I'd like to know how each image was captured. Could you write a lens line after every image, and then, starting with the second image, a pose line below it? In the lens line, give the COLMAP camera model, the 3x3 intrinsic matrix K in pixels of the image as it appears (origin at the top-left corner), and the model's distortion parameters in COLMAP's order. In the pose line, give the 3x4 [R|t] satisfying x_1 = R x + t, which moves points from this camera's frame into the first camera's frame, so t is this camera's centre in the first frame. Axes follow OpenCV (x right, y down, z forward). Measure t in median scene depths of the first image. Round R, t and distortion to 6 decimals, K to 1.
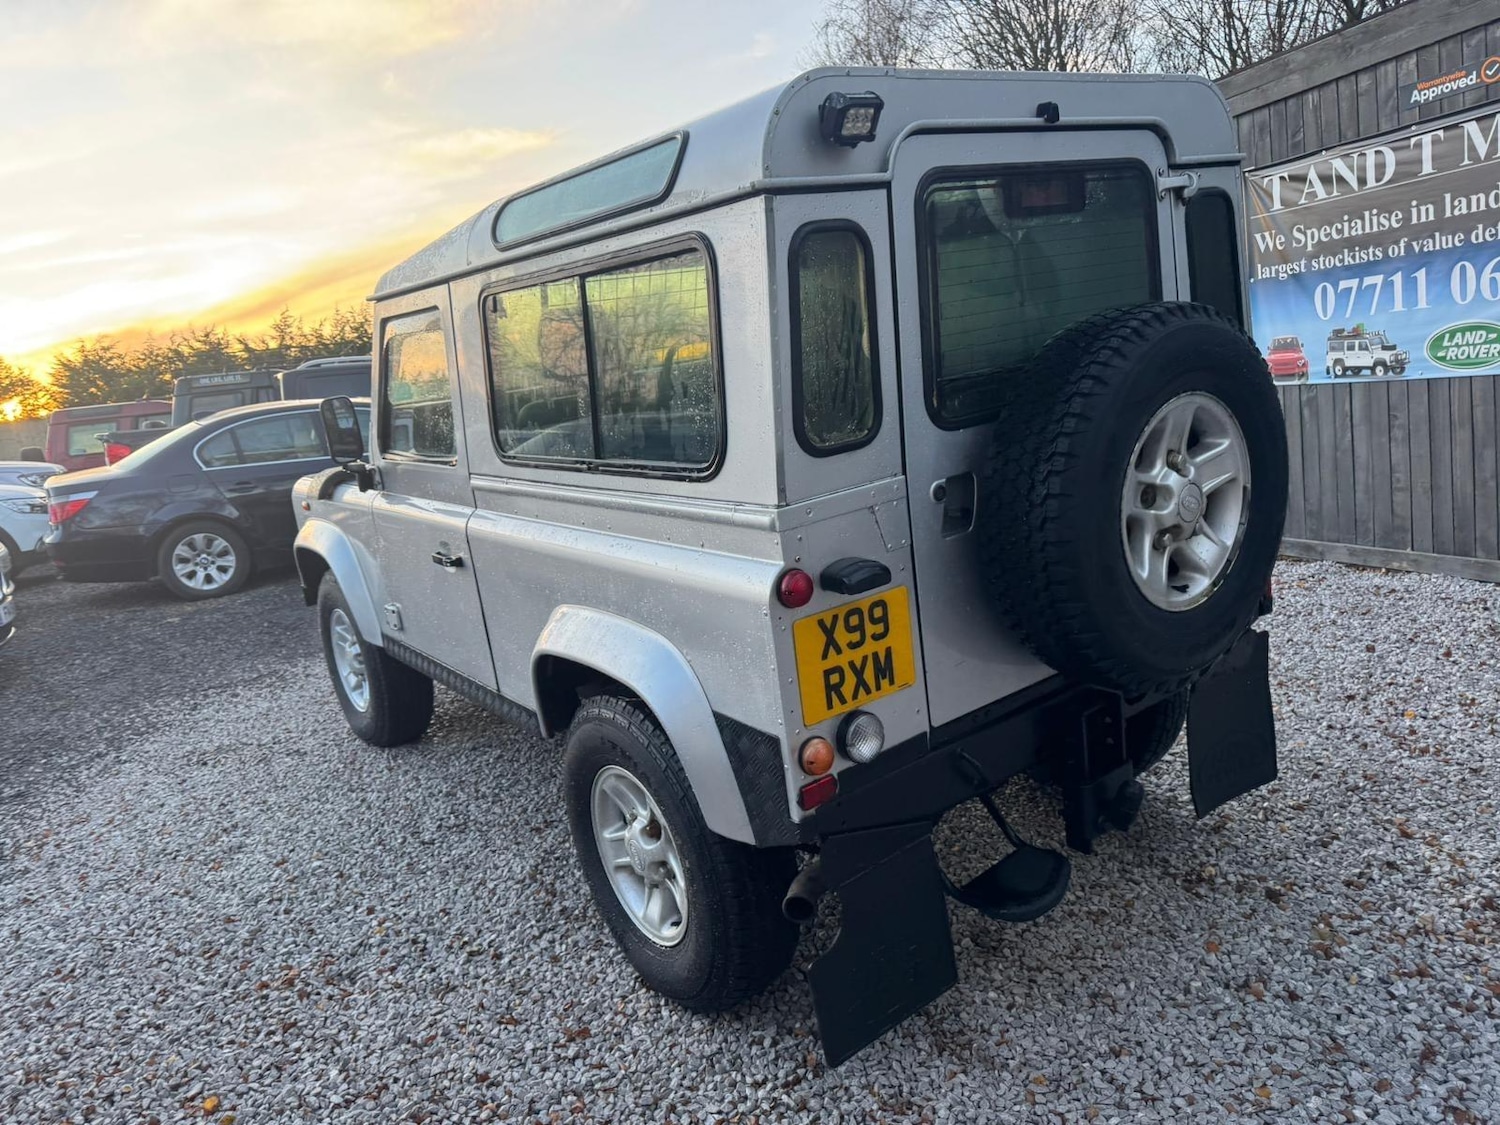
lens RADIAL K [[1097.6, 0, 730.6], [0, 1097.6, 564.1], [0, 0, 1]] dist [-0.001173, -0.000993]
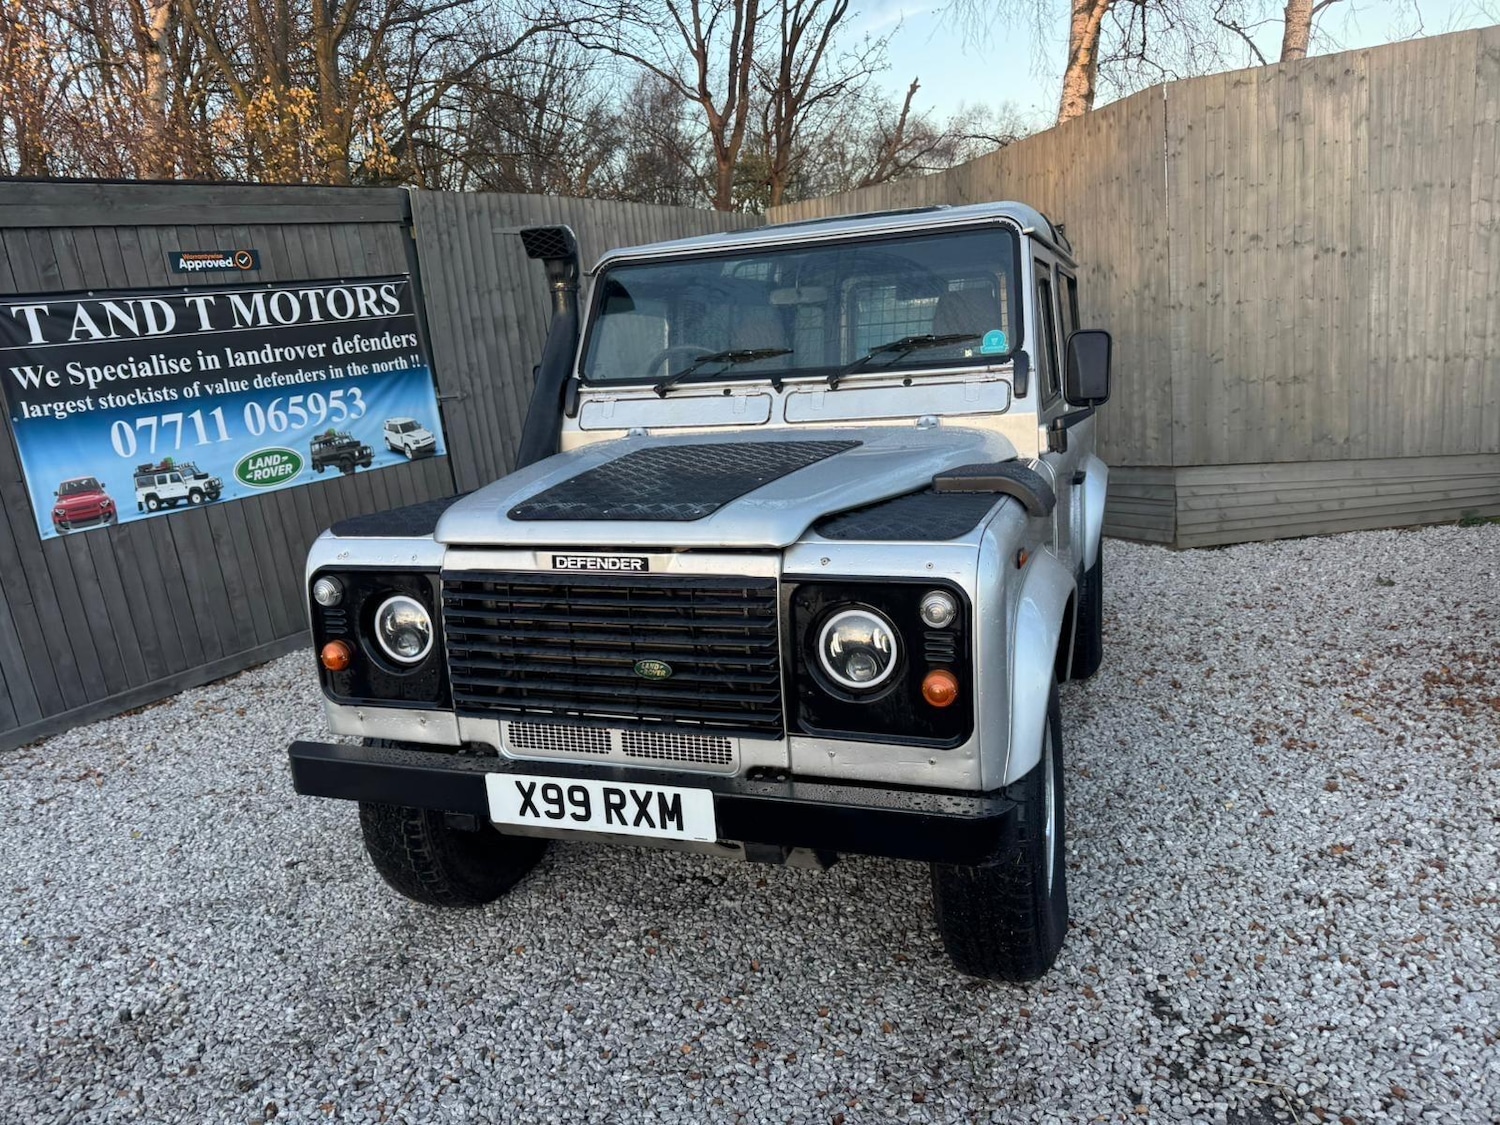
lens RADIAL K [[1068.7, 0, 749.0], [0, 1068.7, 567.0], [0, 0, 1]] dist [0.010713, -0.008681]
pose [[-0.551779, 0.005868, 0.833970, -1.124947], [0.319981, 0.924935, 0.205200, -0.285818], [-0.770164, 0.380079, -0.512237, 2.113069]]
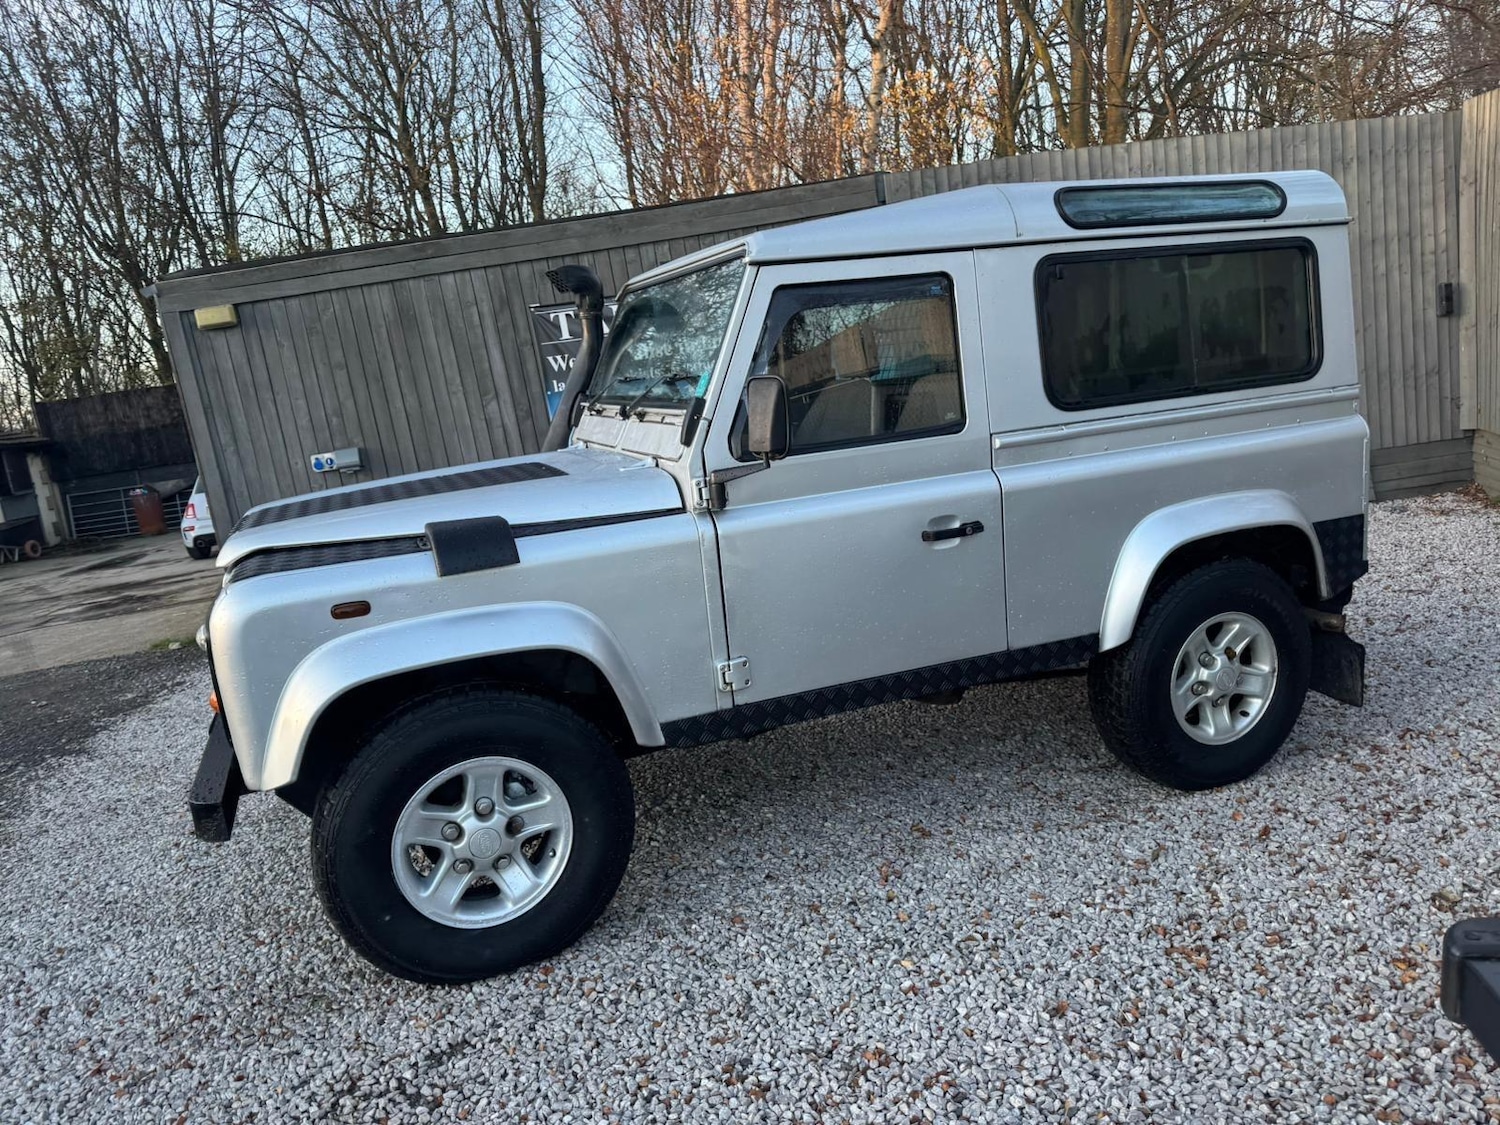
lens RADIAL K [[1066.8, 0, 748.5], [0, 1066.8, 574.2], [0, 0, 1]] dist [0.015241, -0.014979]
pose [[0.258375, -0.088225, 0.962008, -1.341843], [0.269959, 0.962742, 0.015787, -0.034948], [-0.927558, 0.255624, 0.272566, 1.047882]]
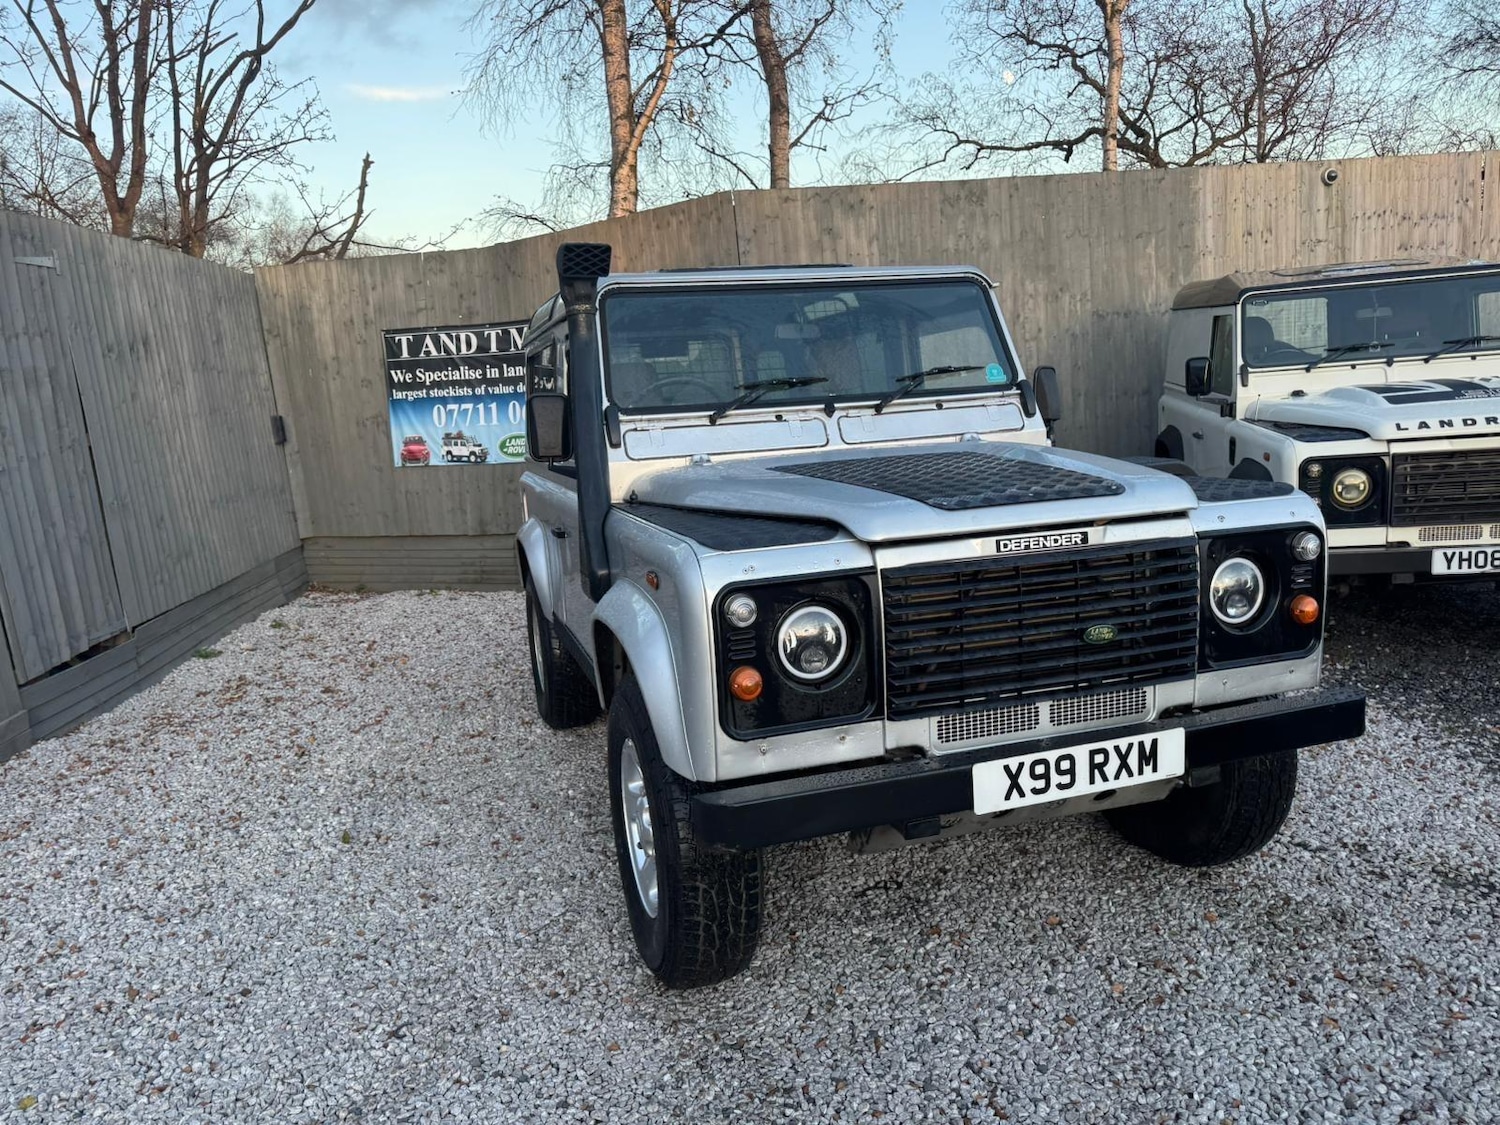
lens RADIAL K [[1066.6, 0, 747.5], [0, 1066.6, 568.5], [0, 0, 1]] dist [0.015896, -0.017816]
pose [[-0.930848, 0.142935, 0.336292, -0.506908], [0.254317, 0.914262, 0.315353, -0.455325], [-0.262384, 0.379071, -0.887390, 2.575727]]
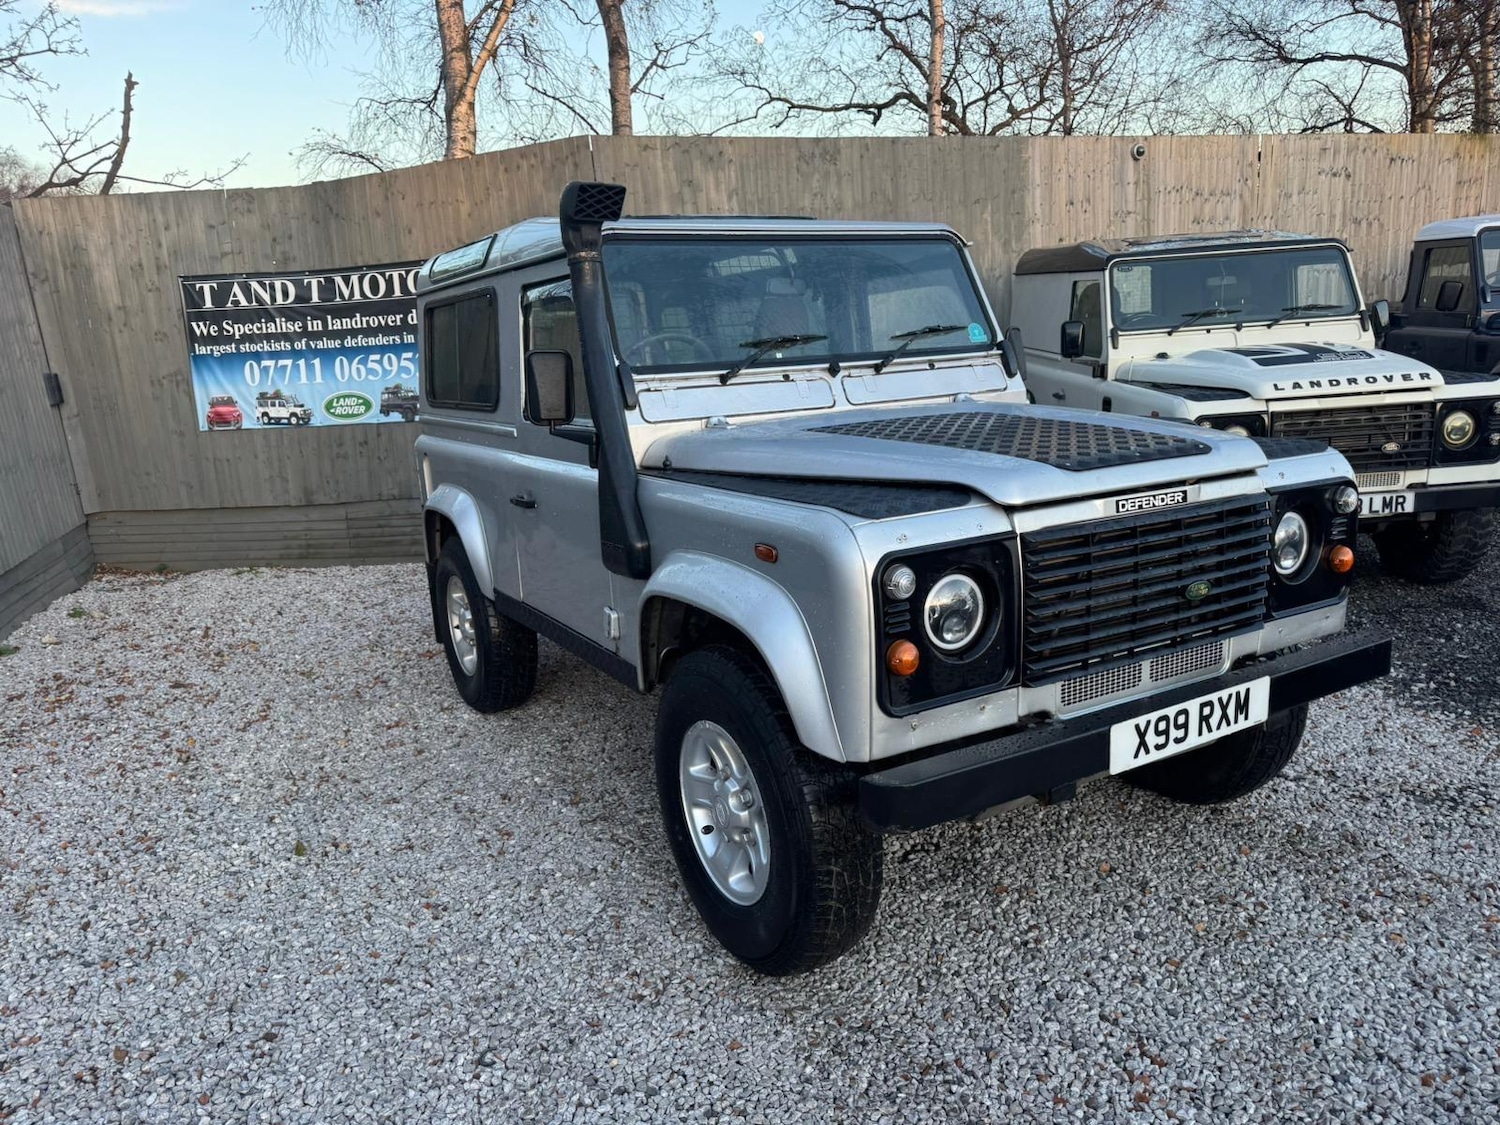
lens RADIAL K [[1065.8, 0, 746.2], [0, 1065.8, 575.7], [0, 0, 1]] dist [0.011049, -0.011423]
pose [[-0.977122, 0.164279, 0.135071, -0.249820], [0.205760, 0.890875, 0.404974, -0.505027], [-0.053803, 0.423501, -0.904296, 2.571374]]
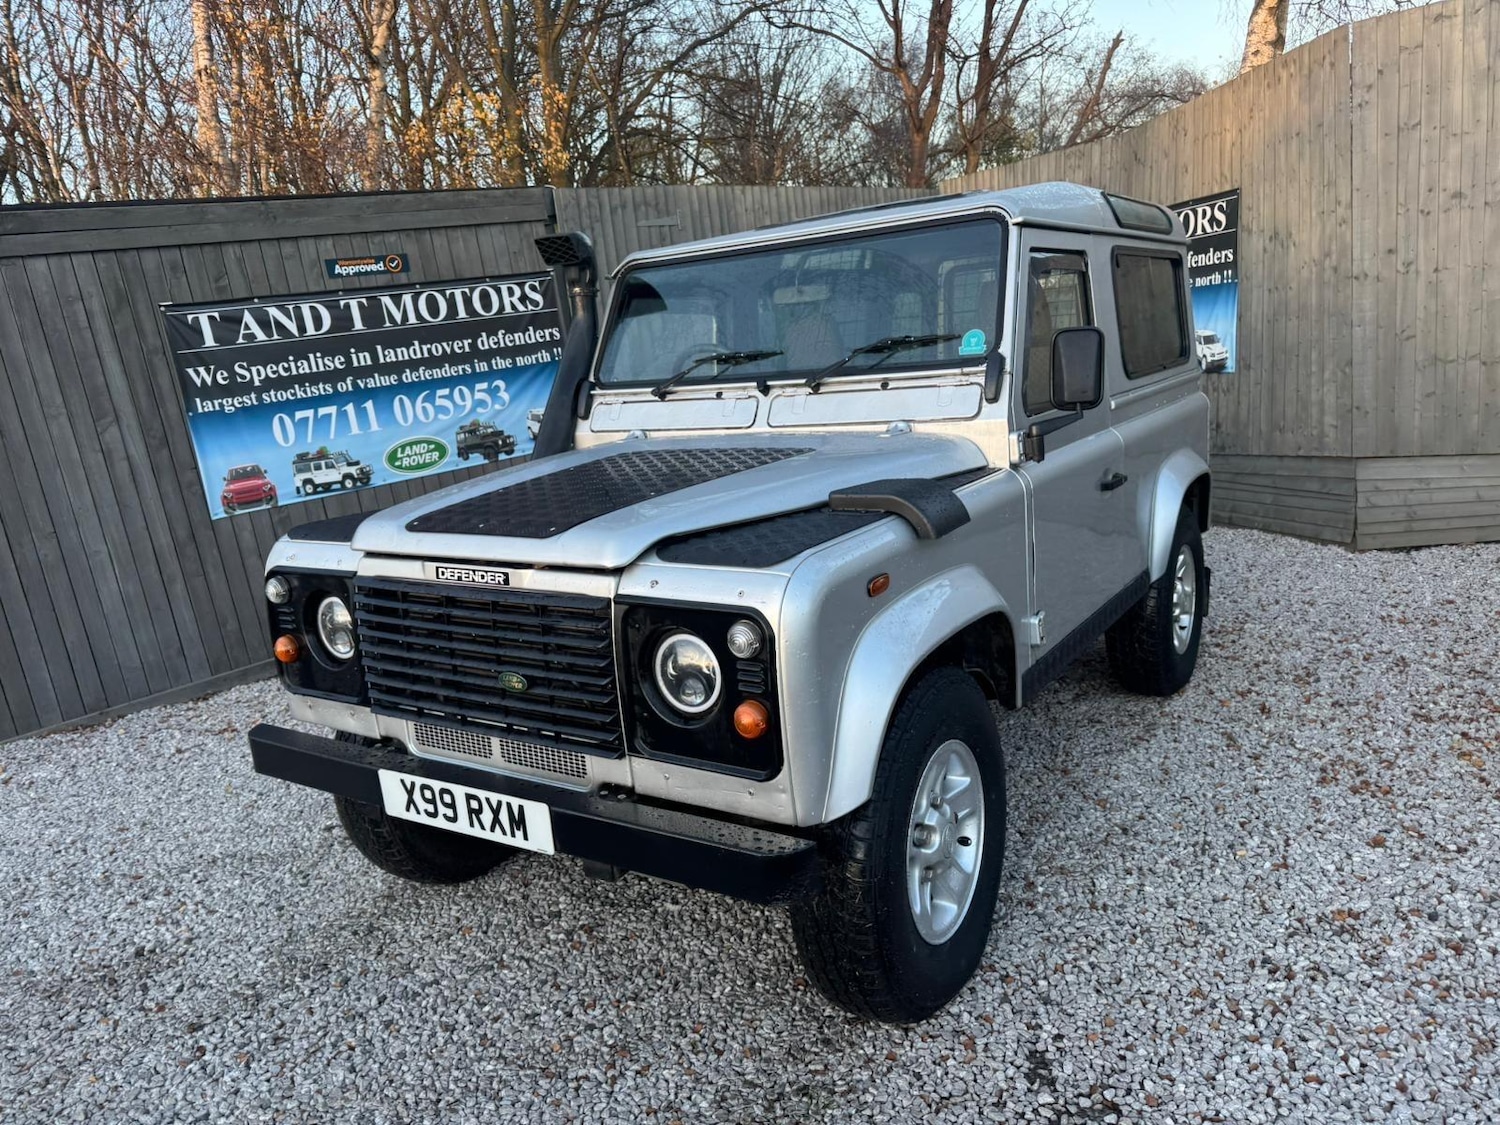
lens RADIAL K [[1065.8, 0, 746.2], [0, 1065.8, 575.7], [0, 0, 1]] dist [0.011049, -0.011423]
pose [[-0.349116, -0.035698, 0.936399, -1.237071], [0.334684, 0.928617, 0.160180, -0.226226], [-0.875274, 0.369320, -0.312247, 1.876927]]
